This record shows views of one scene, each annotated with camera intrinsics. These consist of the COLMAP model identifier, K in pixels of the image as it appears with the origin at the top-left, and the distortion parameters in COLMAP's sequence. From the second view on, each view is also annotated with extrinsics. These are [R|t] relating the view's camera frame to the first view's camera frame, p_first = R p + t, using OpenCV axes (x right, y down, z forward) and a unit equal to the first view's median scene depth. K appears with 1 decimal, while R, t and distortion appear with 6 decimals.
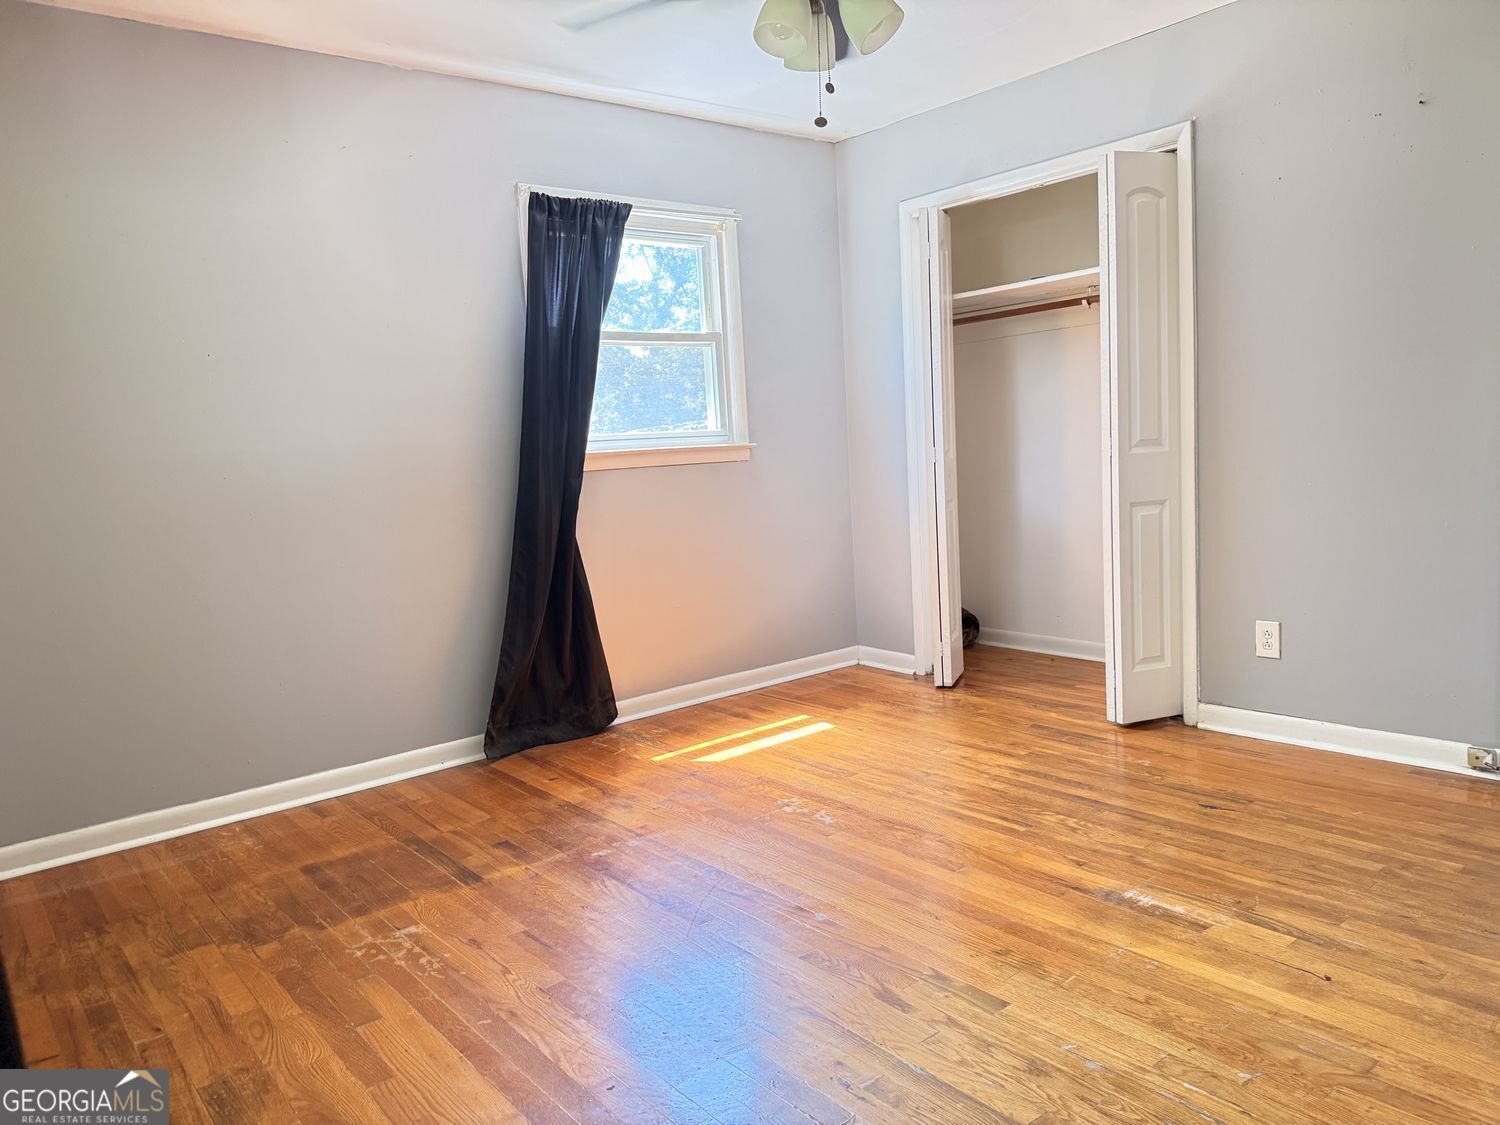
lens RADIAL K [[1056.5, 0, 750.0], [0, 1056.5, 562.5], [0, 0, 1]] dist [0.086492, -0.145354]
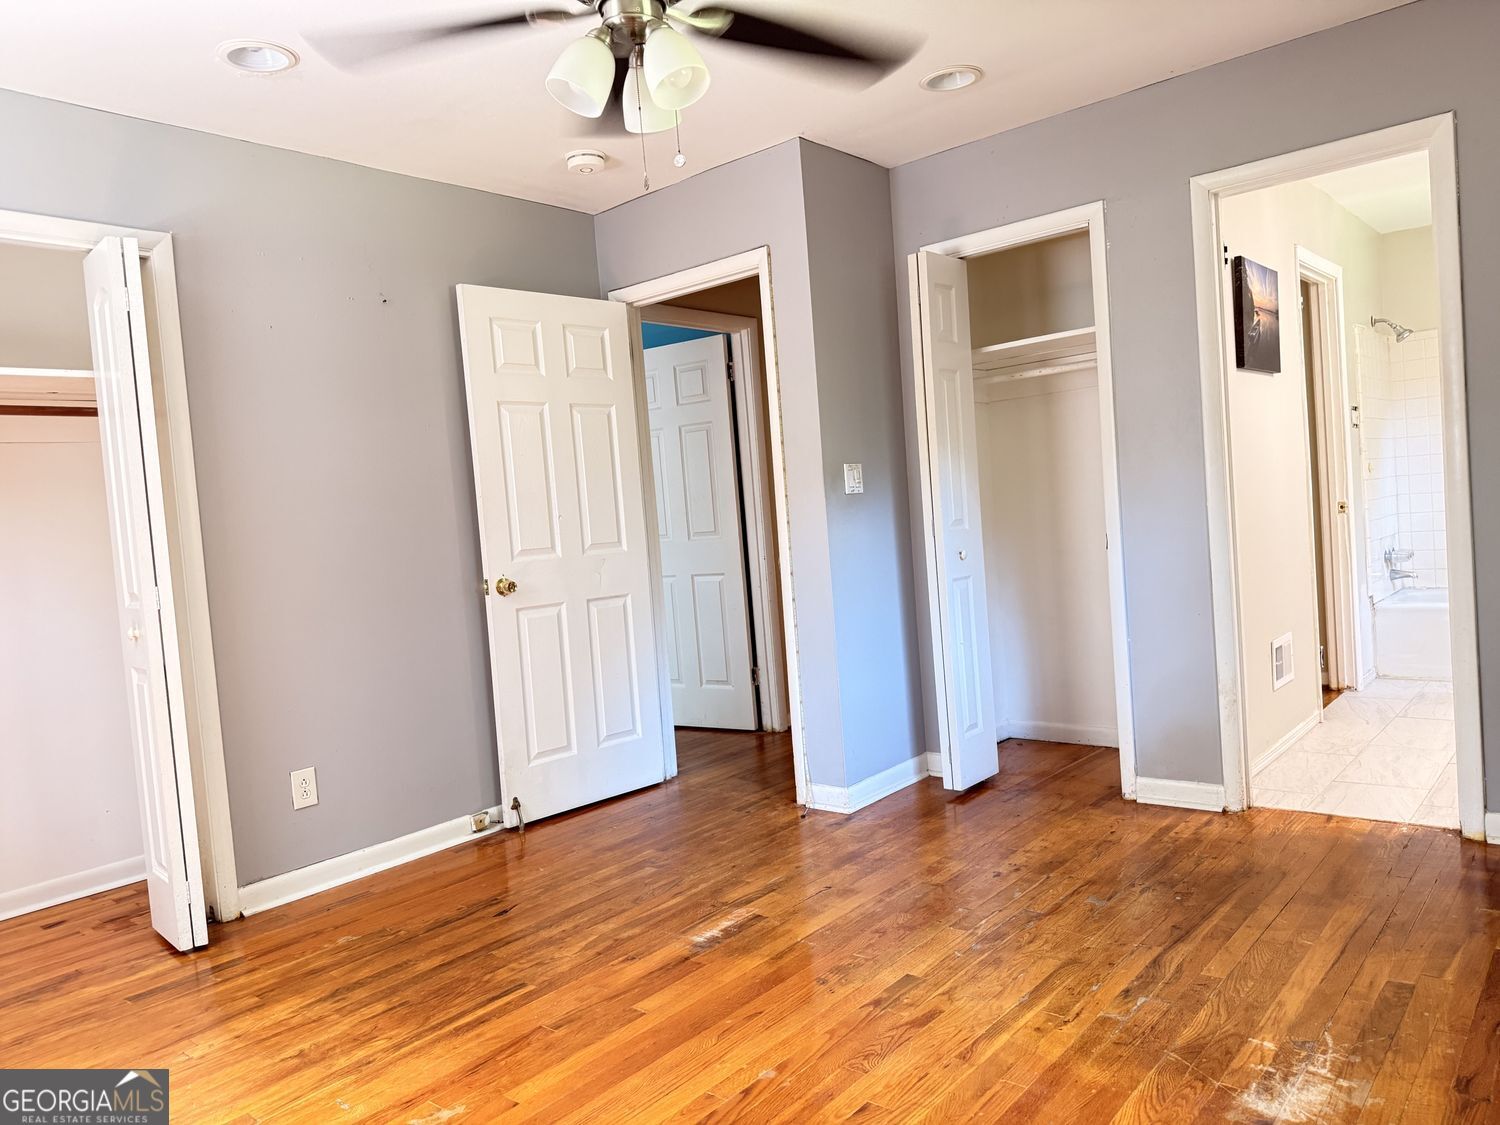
lens RADIAL K [[1056.5, 0, 750.0], [0, 1056.5, 562.5], [0, 0, 1]] dist [0.086492, -0.145354]
pose [[-0.178540, 0.027207, 0.983556, -0.687856], [0.197916, 0.980179, 0.008813, -0.071810], [-0.963822, 0.196235, -0.180386, 0.947129]]
